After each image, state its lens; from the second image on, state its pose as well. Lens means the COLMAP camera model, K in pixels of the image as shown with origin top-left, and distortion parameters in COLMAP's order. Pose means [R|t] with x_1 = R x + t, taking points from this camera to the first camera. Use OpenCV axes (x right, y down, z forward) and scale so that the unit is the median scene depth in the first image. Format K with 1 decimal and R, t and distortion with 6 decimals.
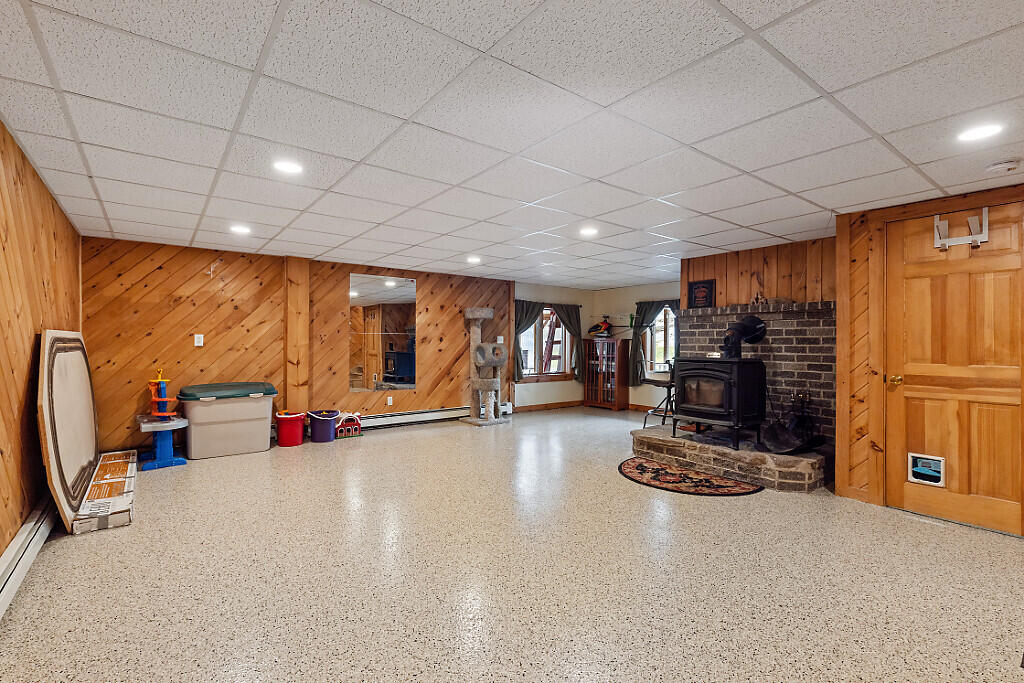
lens RADIAL K [[462.4, 0, 509.3], [0, 462.4, 340.2], [0, 0, 1]] dist [0.007623, -0.002214]
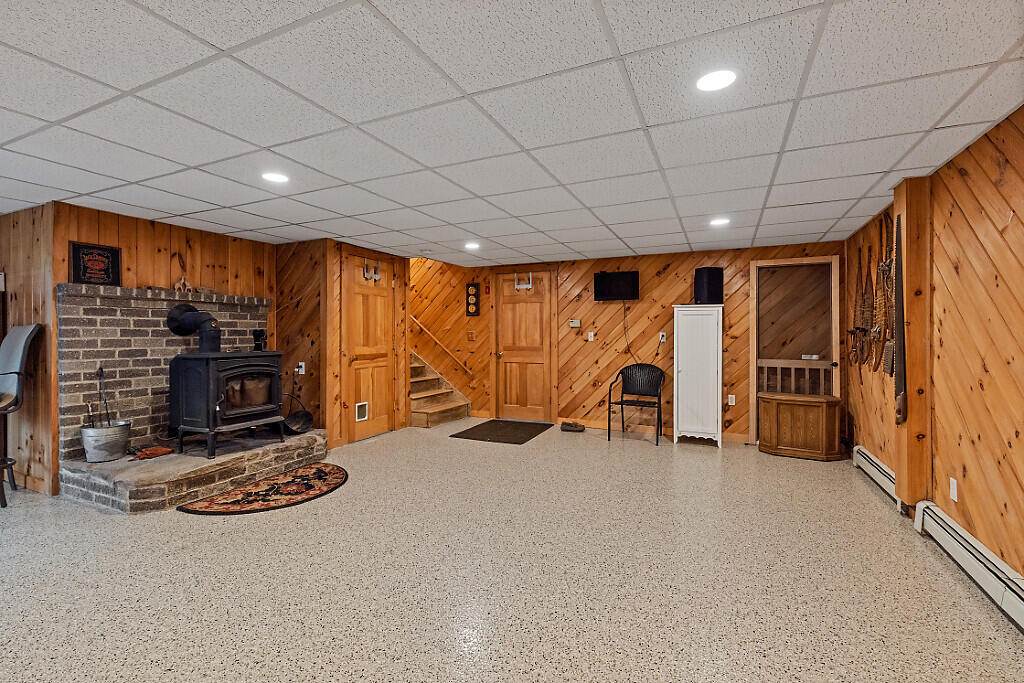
lens RADIAL K [[462.4, 0, 494.6], [0, 462.4, 333.0], [0, 0, 1]] dist [0.007623, -0.002214]
pose [[-0.440577, -0.004271, 0.897705, -0.576909], [-0.007000, 0.999975, 0.001322, -0.003861], [-0.897687, -0.005701, -0.440596, 0.969342]]
